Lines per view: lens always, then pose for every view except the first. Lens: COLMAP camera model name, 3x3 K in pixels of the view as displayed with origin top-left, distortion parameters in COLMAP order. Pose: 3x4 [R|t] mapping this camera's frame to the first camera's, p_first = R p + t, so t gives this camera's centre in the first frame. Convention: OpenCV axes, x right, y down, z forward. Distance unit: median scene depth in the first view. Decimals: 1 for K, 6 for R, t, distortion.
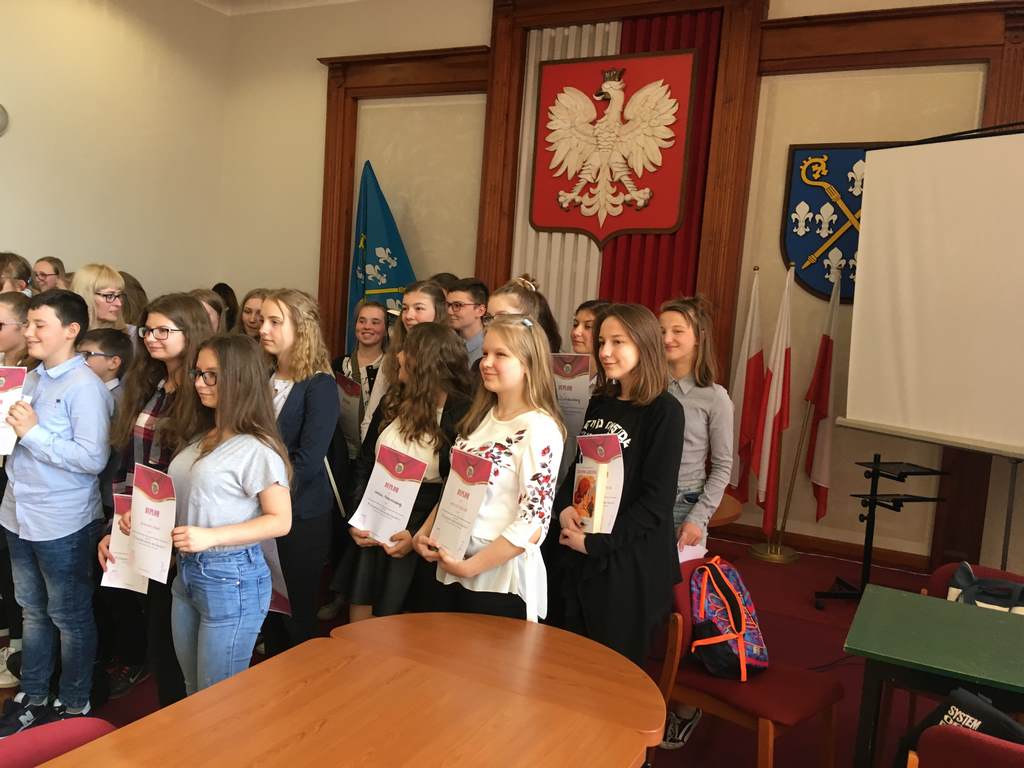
lens RADIAL K [[892.0, 0, 512.0], [0, 892.0, 384.0], [0, 0, 1]] dist [0.121202, -0.206000]
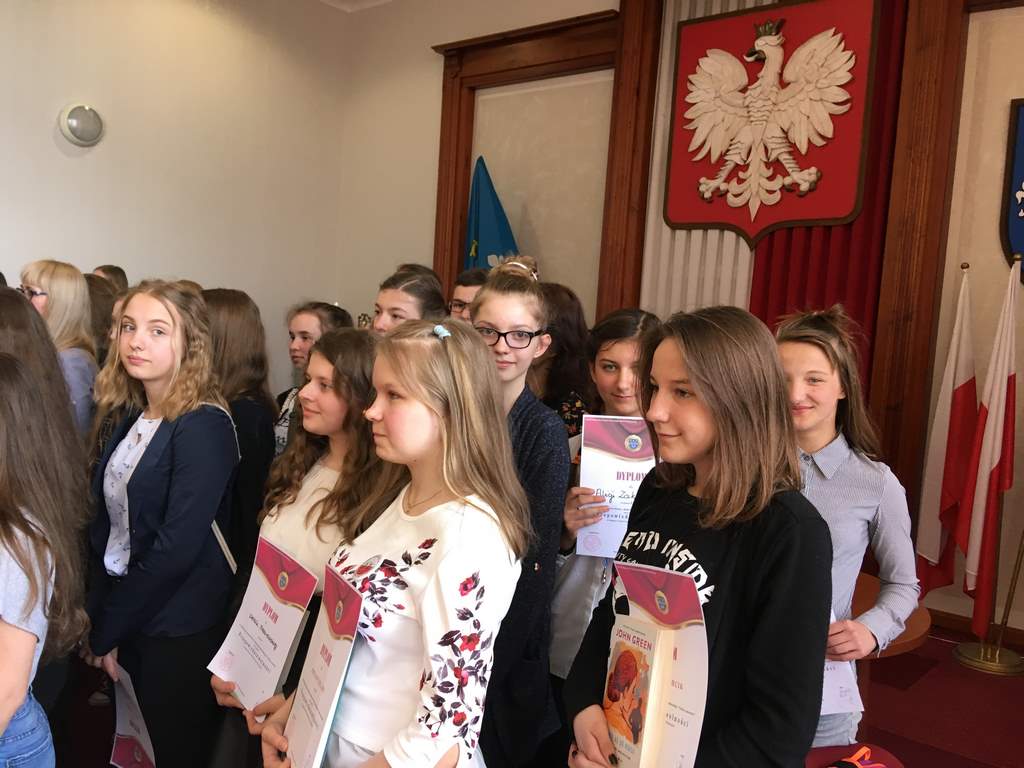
lens RADIAL K [[892.0, 0, 512.0], [0, 892.0, 384.0], [0, 0, 1]] dist [0.121202, -0.206000]
pose [[0.978743, 0.007041, -0.204972, 0.056026], [-0.012322, 0.999624, -0.024499, -0.008126], [0.204722, 0.026504, 0.978461, 0.182435]]
